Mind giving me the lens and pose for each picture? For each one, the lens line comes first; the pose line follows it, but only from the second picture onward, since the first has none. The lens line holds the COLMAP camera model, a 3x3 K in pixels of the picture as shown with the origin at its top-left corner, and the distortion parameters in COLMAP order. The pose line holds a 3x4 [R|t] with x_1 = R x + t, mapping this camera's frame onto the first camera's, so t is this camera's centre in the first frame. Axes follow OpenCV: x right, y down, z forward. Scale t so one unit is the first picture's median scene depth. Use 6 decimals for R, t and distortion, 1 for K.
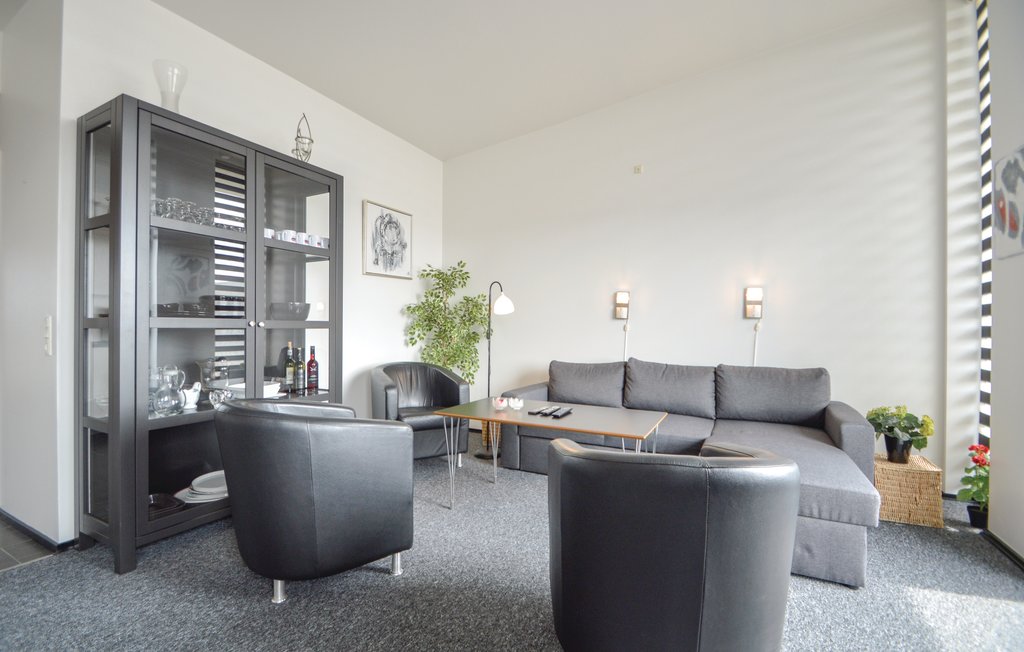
lens RADIAL K [[450.7, 0, 488.6], [0, 450.7, 342.9], [0, 0, 1]] dist [0.001295, -0.012368]
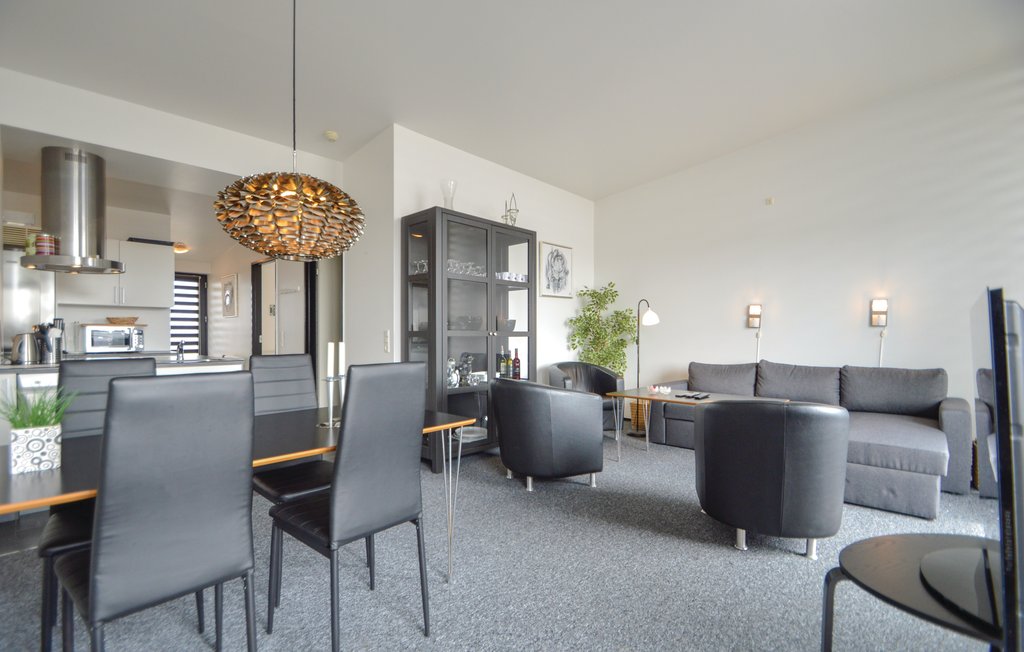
lens RADIAL K [[450.7, 0, 488.6], [0, 450.7, 342.9], [0, 0, 1]] dist [0.001295, -0.012368]
pose [[0.964062, -0.000585, -0.265676, -0.075054], [-0.004247, 0.999836, -0.017612, 0.012854], [0.265643, 0.018108, 0.963901, -0.381150]]
